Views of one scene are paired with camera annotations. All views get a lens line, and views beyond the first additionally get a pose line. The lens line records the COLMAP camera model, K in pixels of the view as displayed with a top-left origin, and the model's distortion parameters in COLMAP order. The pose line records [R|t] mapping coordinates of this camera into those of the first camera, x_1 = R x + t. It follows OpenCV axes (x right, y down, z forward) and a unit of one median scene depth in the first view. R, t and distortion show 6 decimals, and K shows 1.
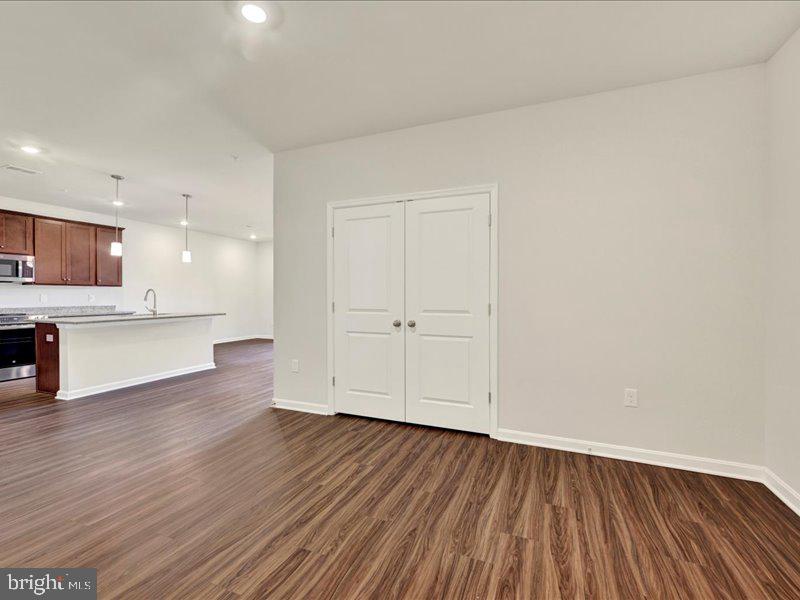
lens RADIAL K [[373.5, 0, 388.1], [0, 373.5, 291.7], [0, 0, 1]] dist [0.004245, 0.000648]
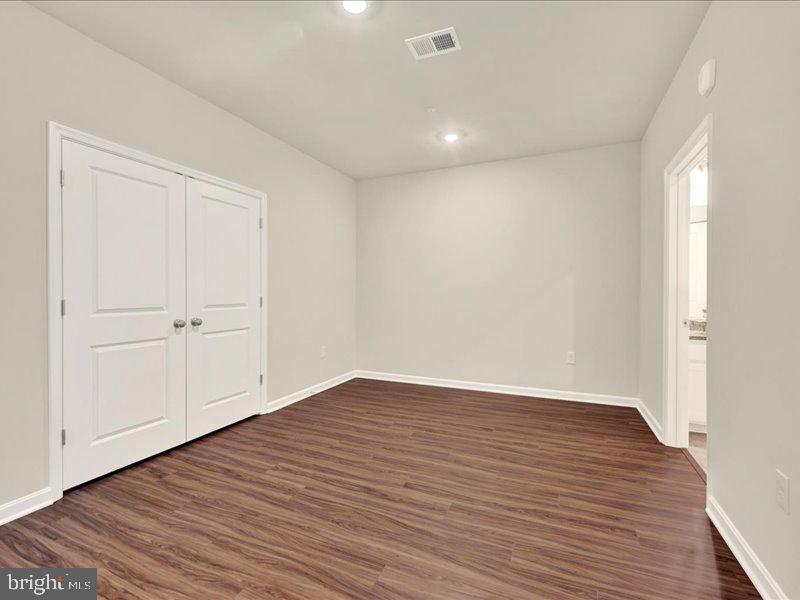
lens RADIAL K [[375.7, 0, 401.0], [0, 375.7, 277.3], [0, 0, 1]] dist [-0.002346, -0.000575]
pose [[-0.007646, 0.037794, 0.999256, -0.910447], [-0.008999, 0.999242, -0.037862, 0.013039], [-0.999930, -0.009282, -0.007300, 0.605458]]
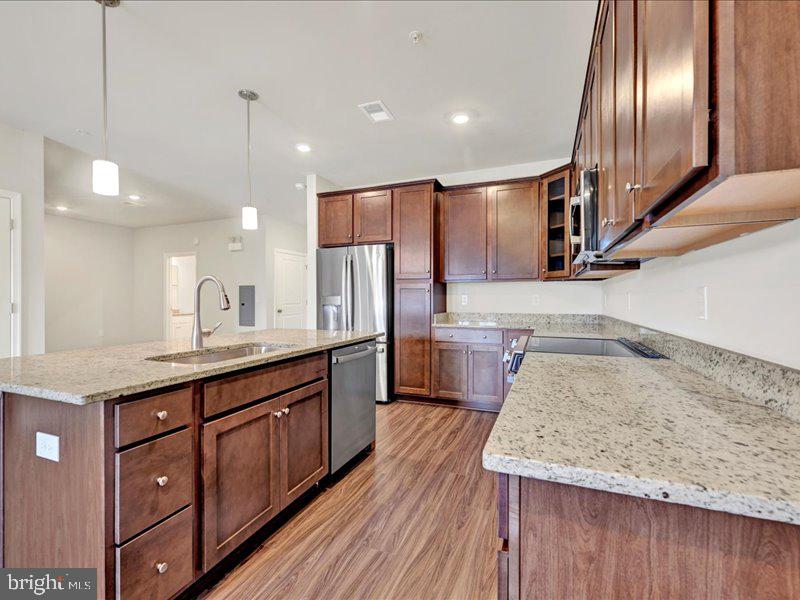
lens RADIAL K [[365.5, 0, 400.0], [0, 365.5, 300.0], [0, 0, 1]] dist [-0.000828, -0.000088]
pose [[-0.999411, 0.003410, -0.034141, -1.513720], [0.003617, 0.999975, -0.006000, 0.033996], [0.034120, -0.006120, -0.999399, 2.563133]]
